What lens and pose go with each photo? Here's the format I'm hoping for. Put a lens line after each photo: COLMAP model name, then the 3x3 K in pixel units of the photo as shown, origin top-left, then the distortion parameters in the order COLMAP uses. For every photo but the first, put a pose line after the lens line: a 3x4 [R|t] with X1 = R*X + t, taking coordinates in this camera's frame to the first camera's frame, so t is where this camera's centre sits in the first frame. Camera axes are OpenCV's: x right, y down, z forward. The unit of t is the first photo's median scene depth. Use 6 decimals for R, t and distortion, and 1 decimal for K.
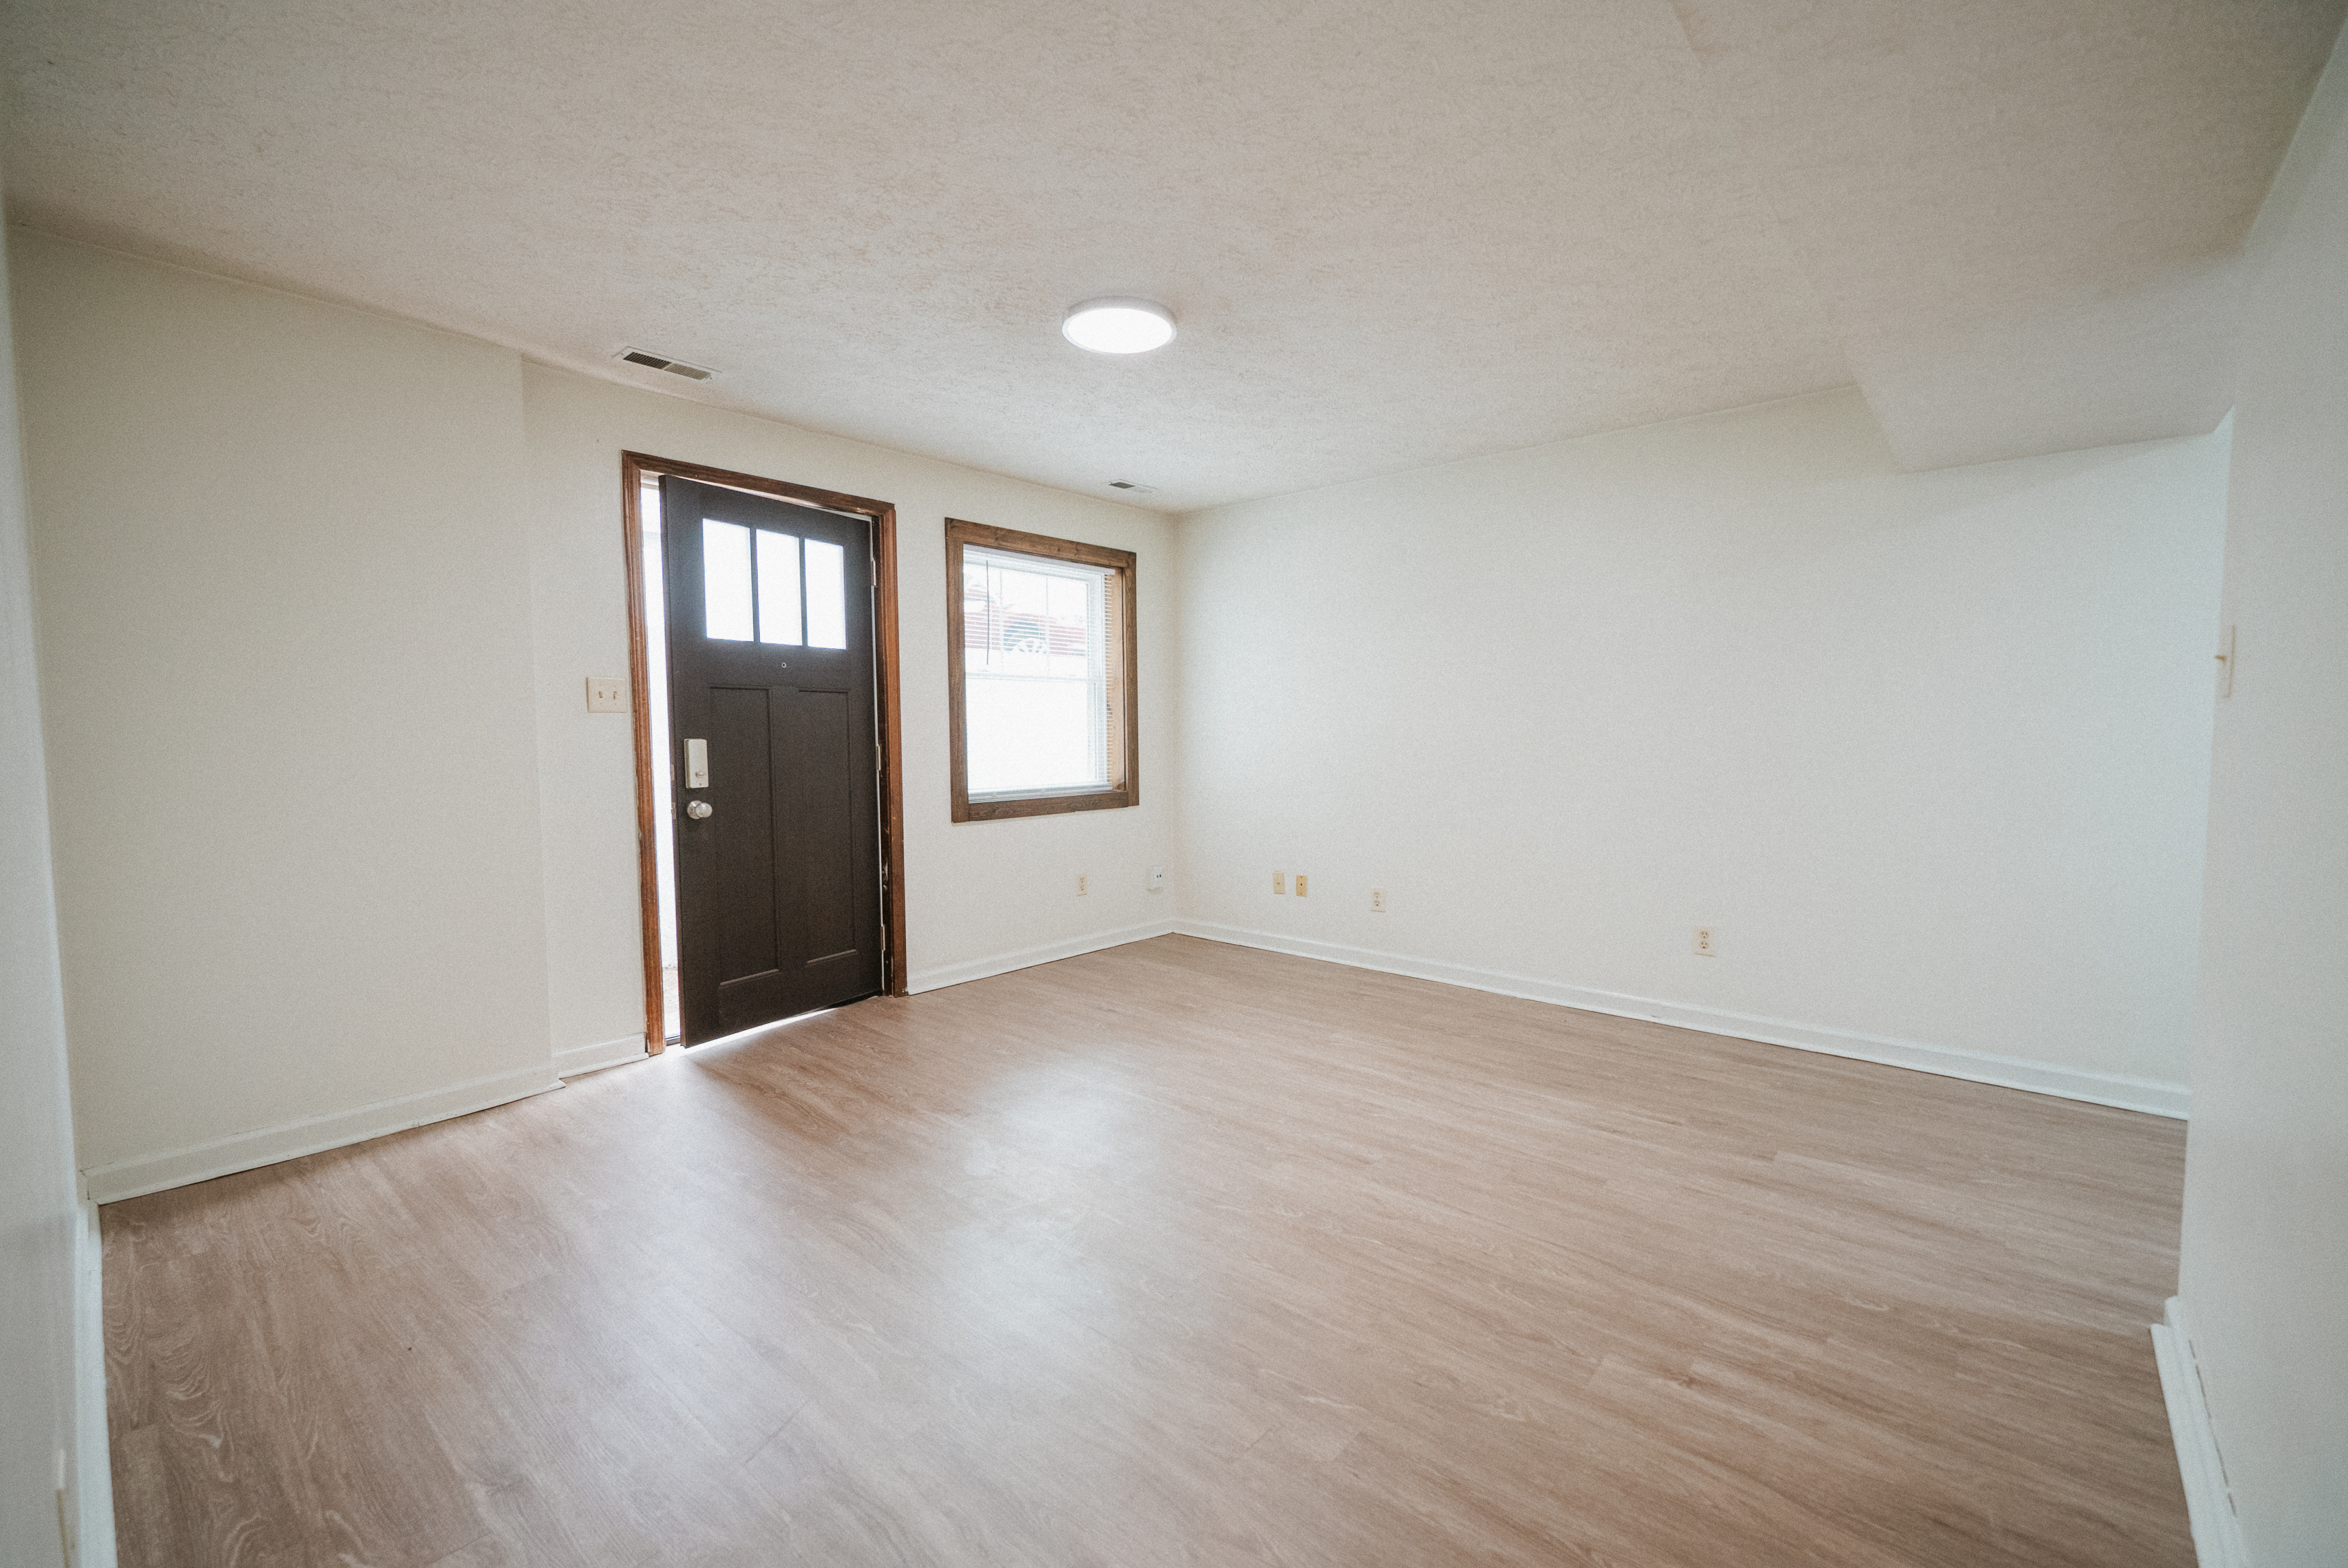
lens RADIAL K [[971.4, 0, 1174.0], [0, 971.4, 784.0], [0, 0, 1]] dist [0.017964, -0.010503]
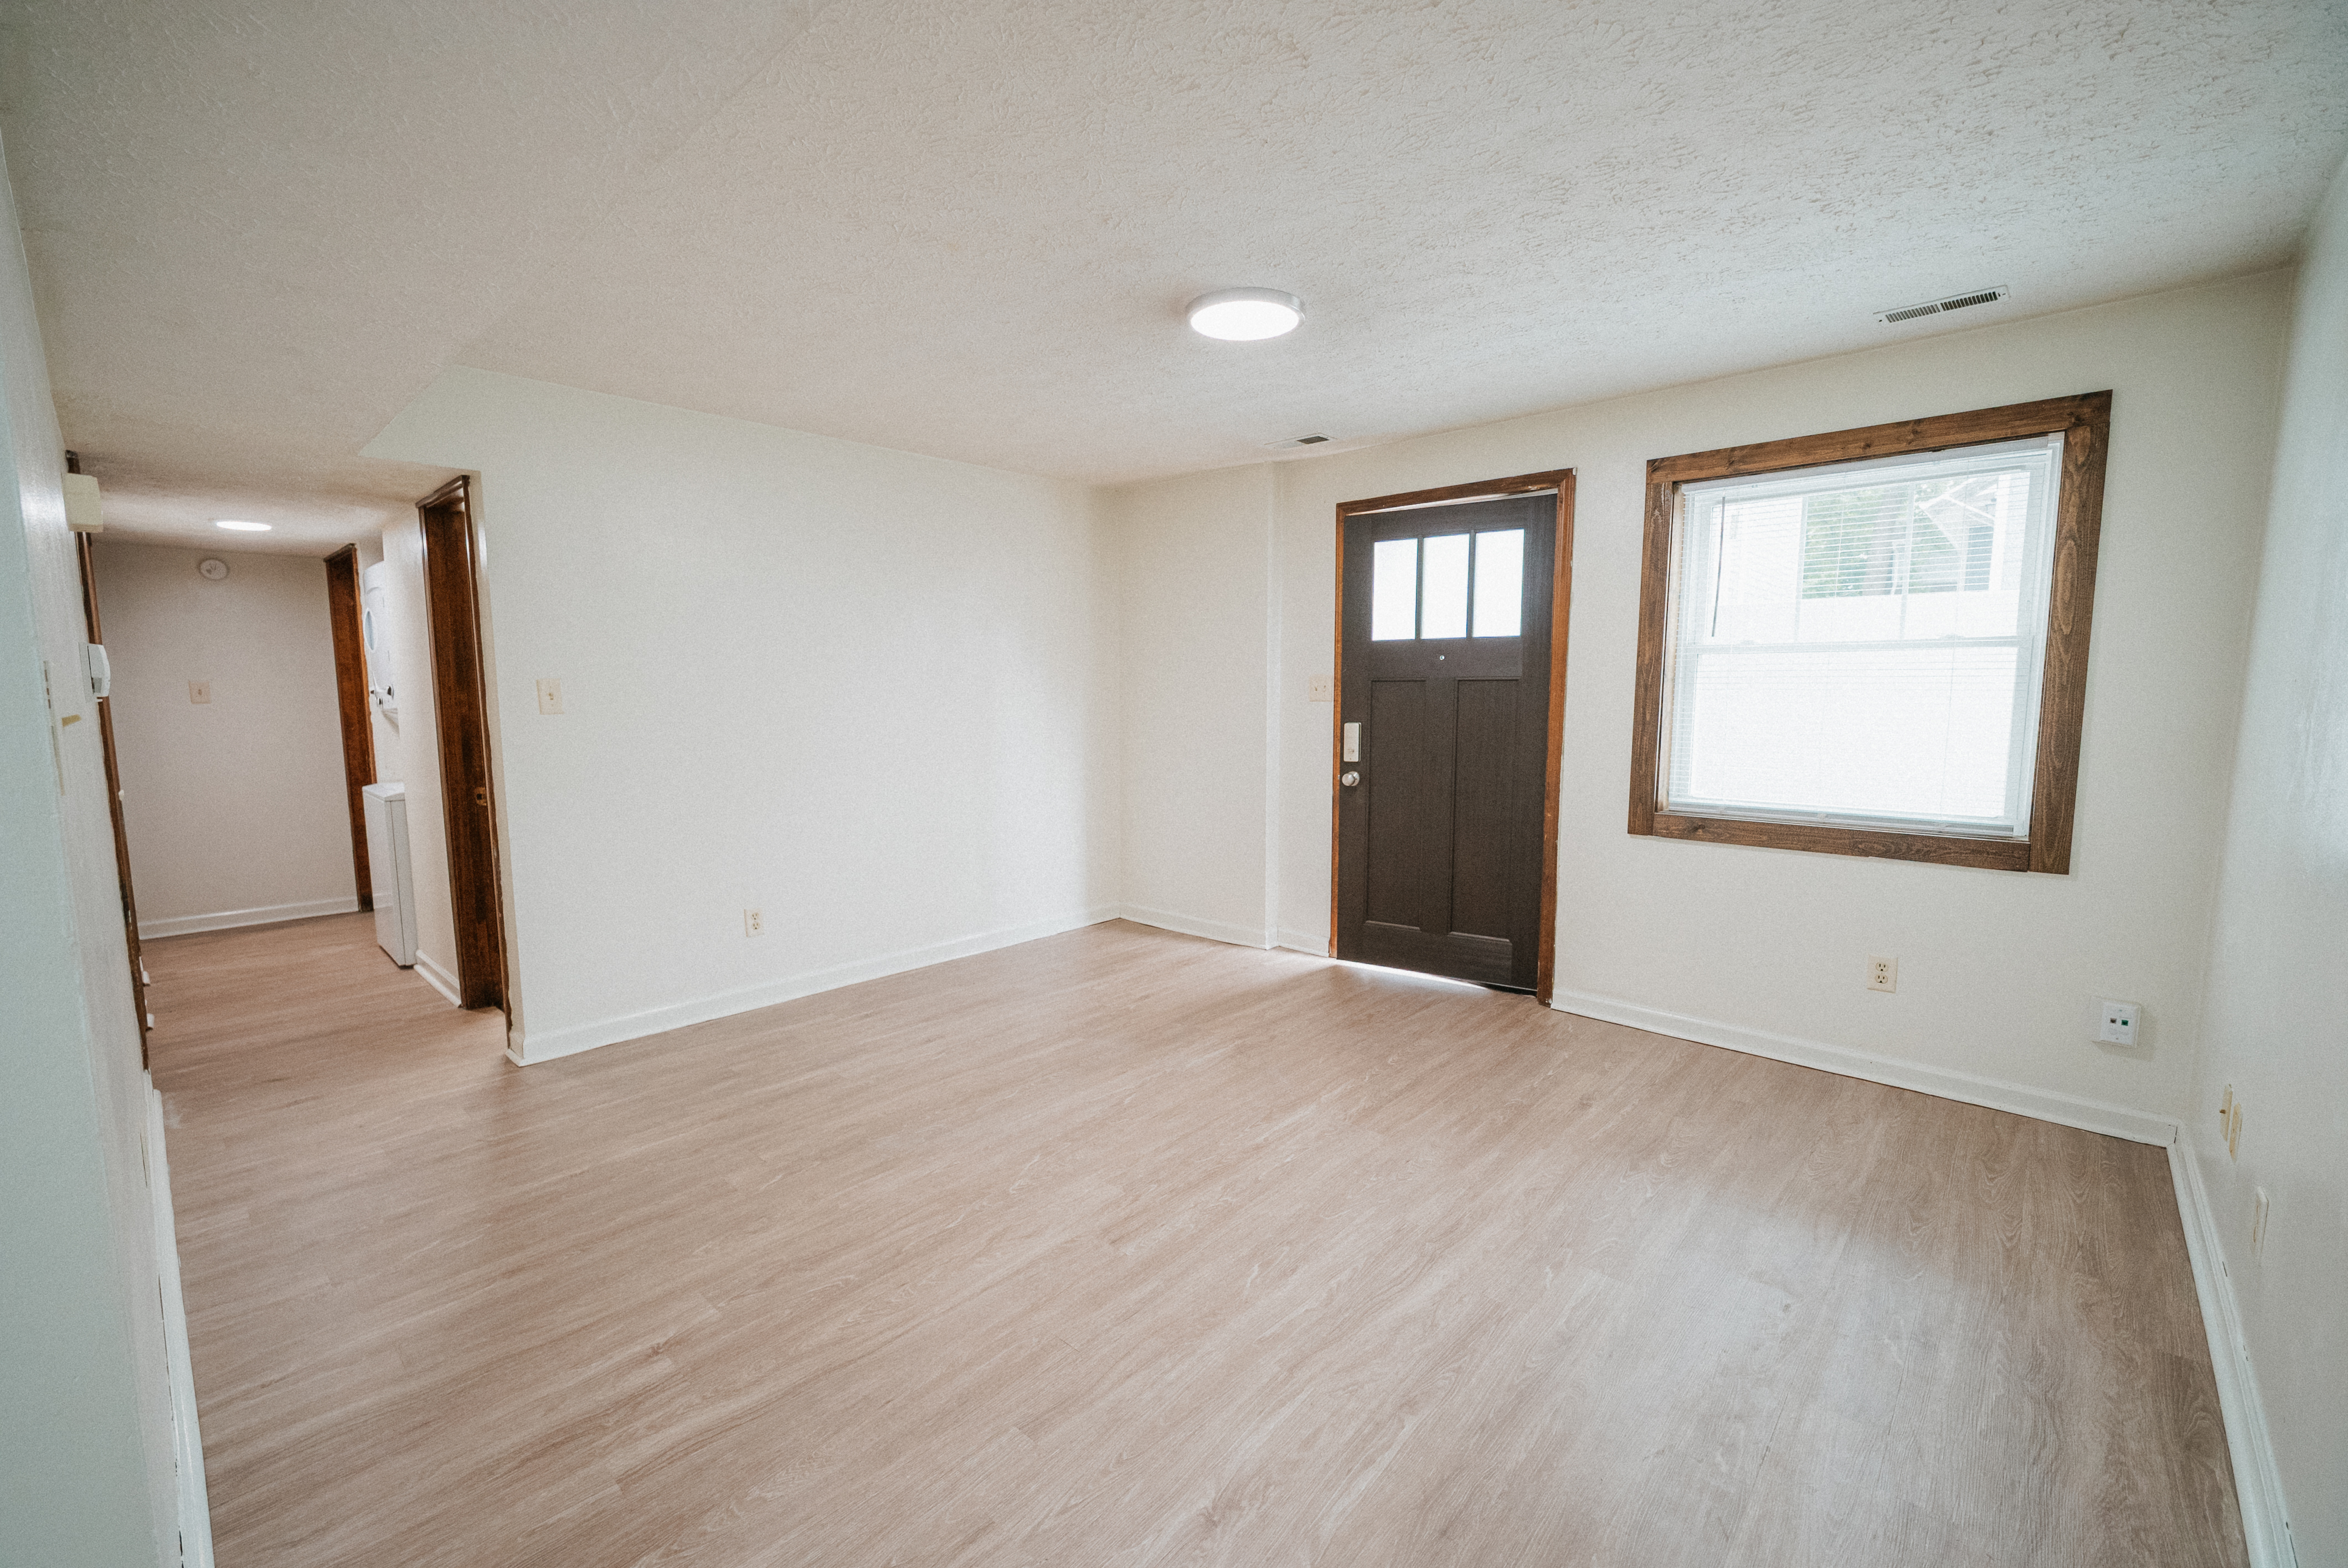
lens RADIAL K [[971.7, 0, 1165.9], [0, 971.7, 790.0], [0, 0, 1]] dist [-0.000415, -0.000577]
pose [[-0.030645, 0.113293, -0.993089, 0.800324], [-0.052842, 0.991983, 0.114797, -0.093721], [0.998133, 0.055995, -0.024412, 0.818821]]
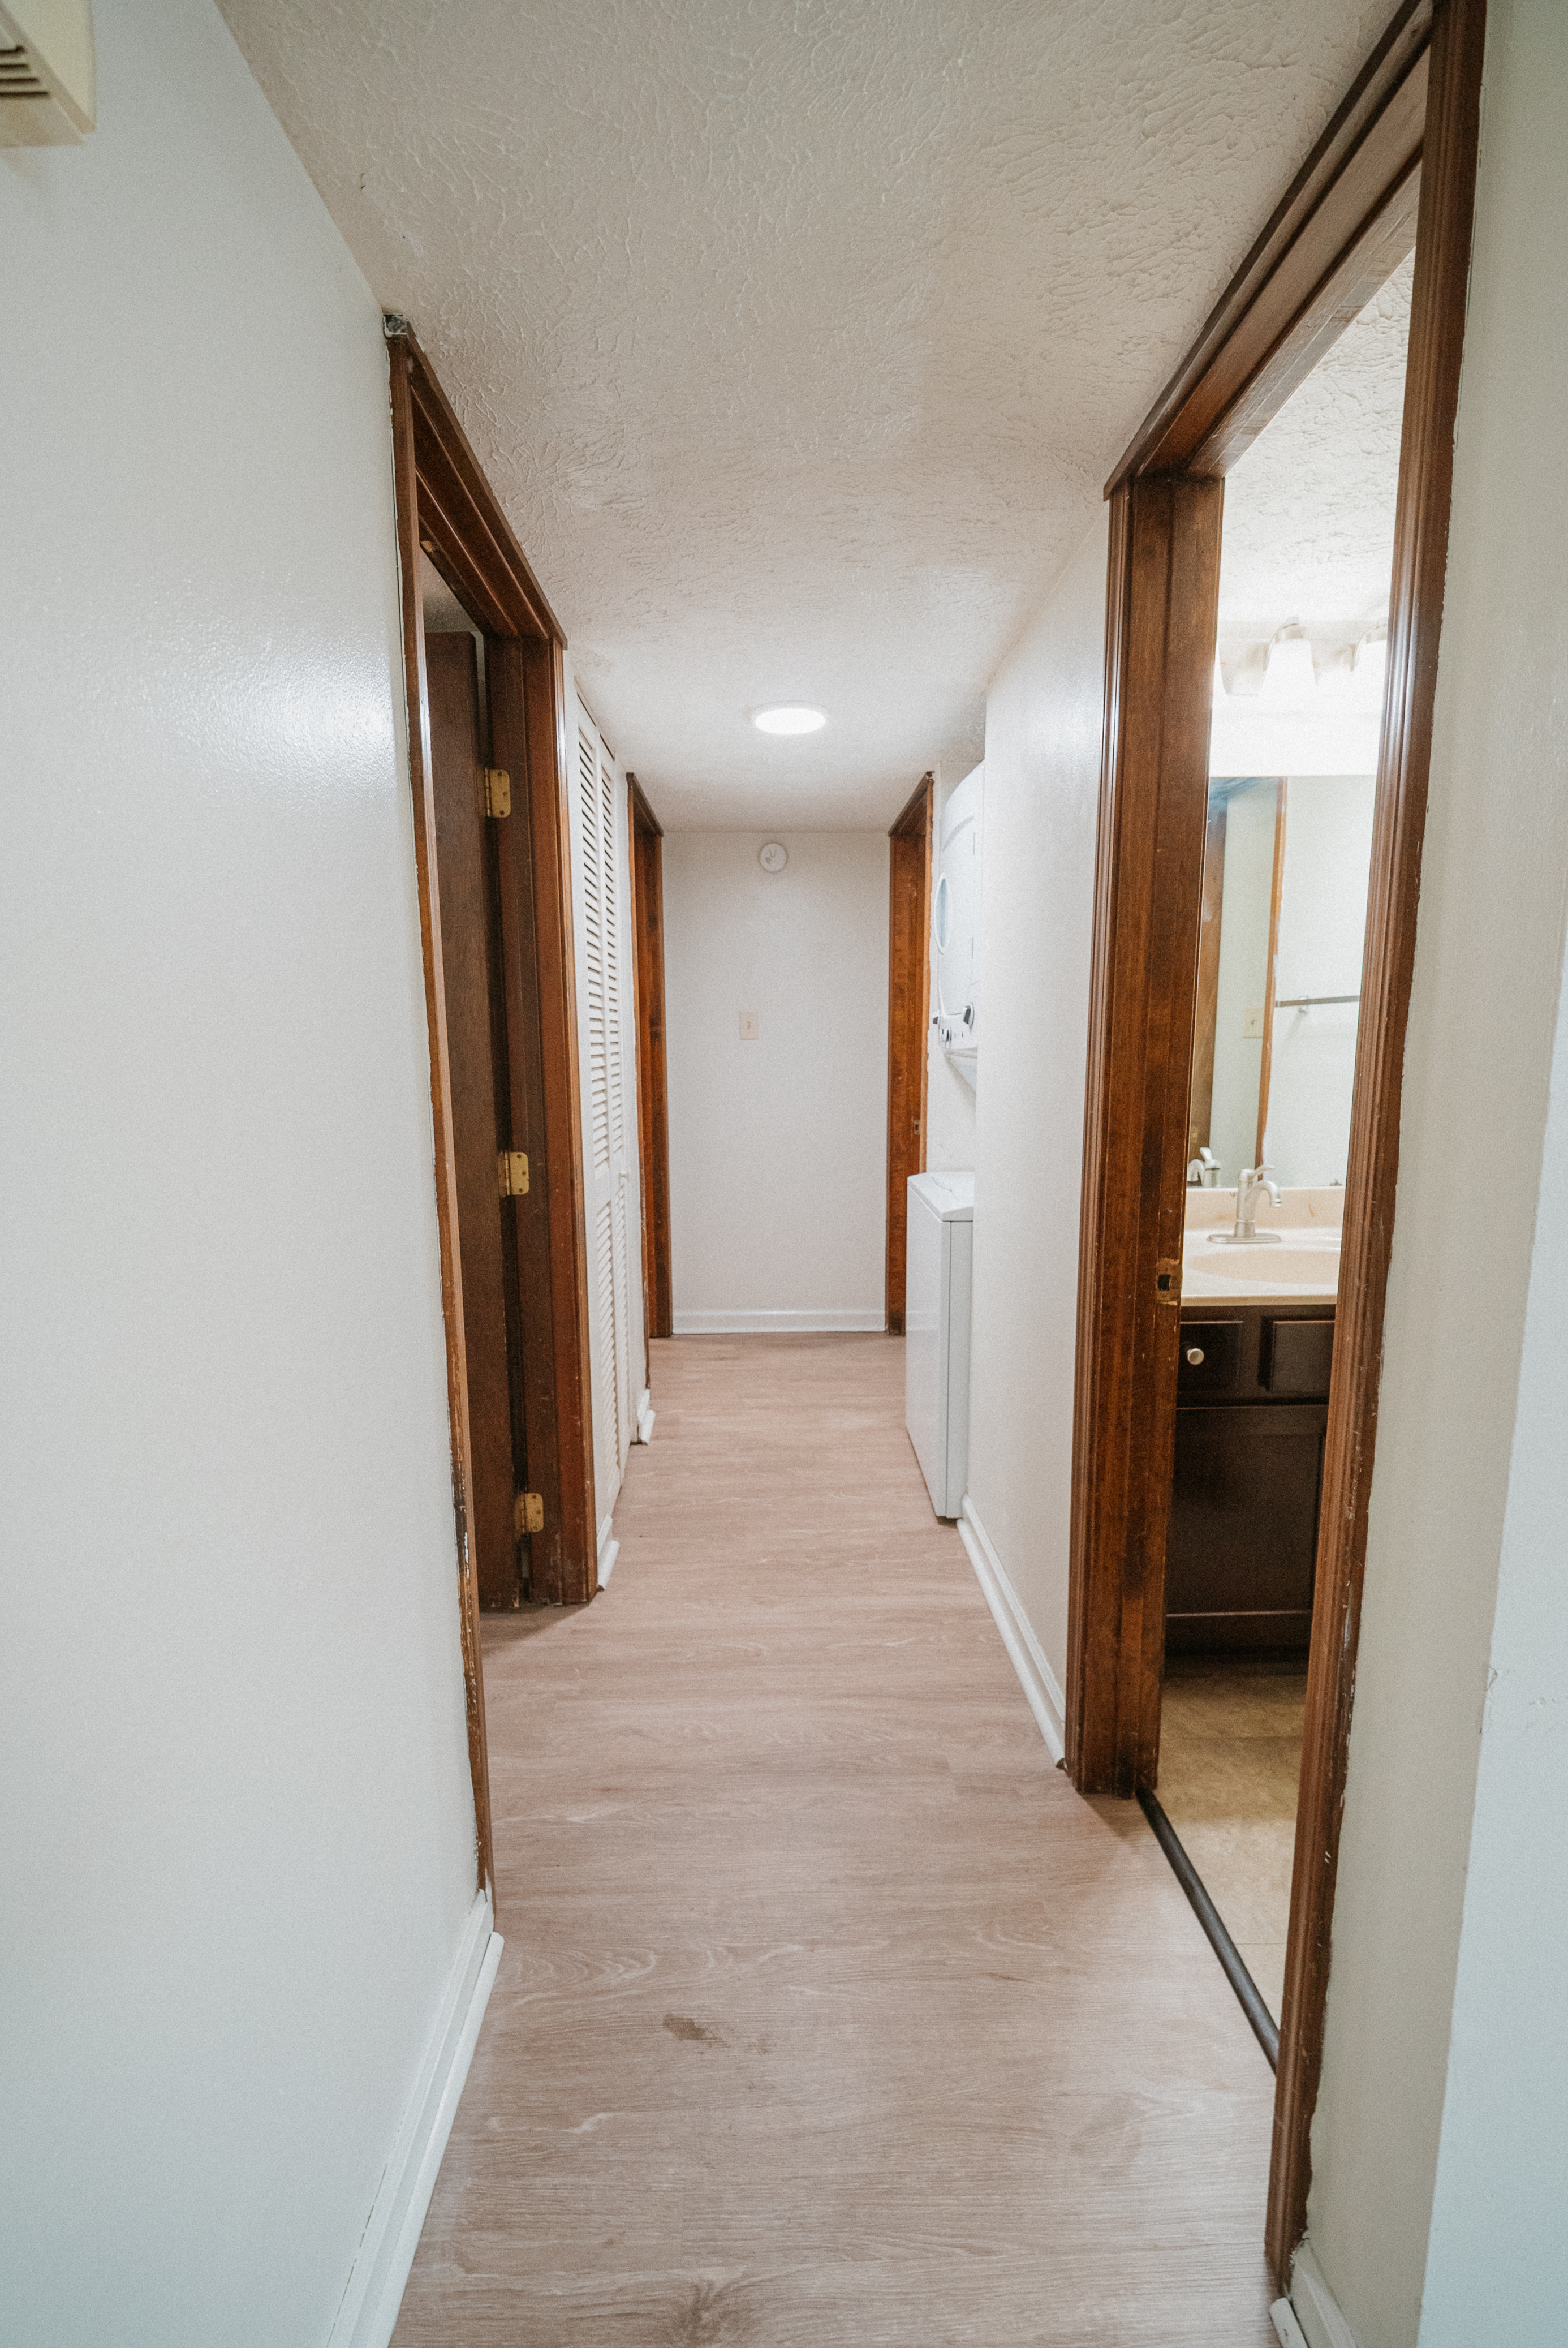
lens RADIAL K [[981.6, 0, 787.3], [0, 981.6, 1176.4], [0, 0, 1]] dist [0.008989, -0.009033]
pose [[-0.736133, 0.102624, -0.669011, 0.079303], [-0.031835, 0.982095, 0.185678, -0.032228], [0.676087, 0.157982, -0.719686, 0.157866]]
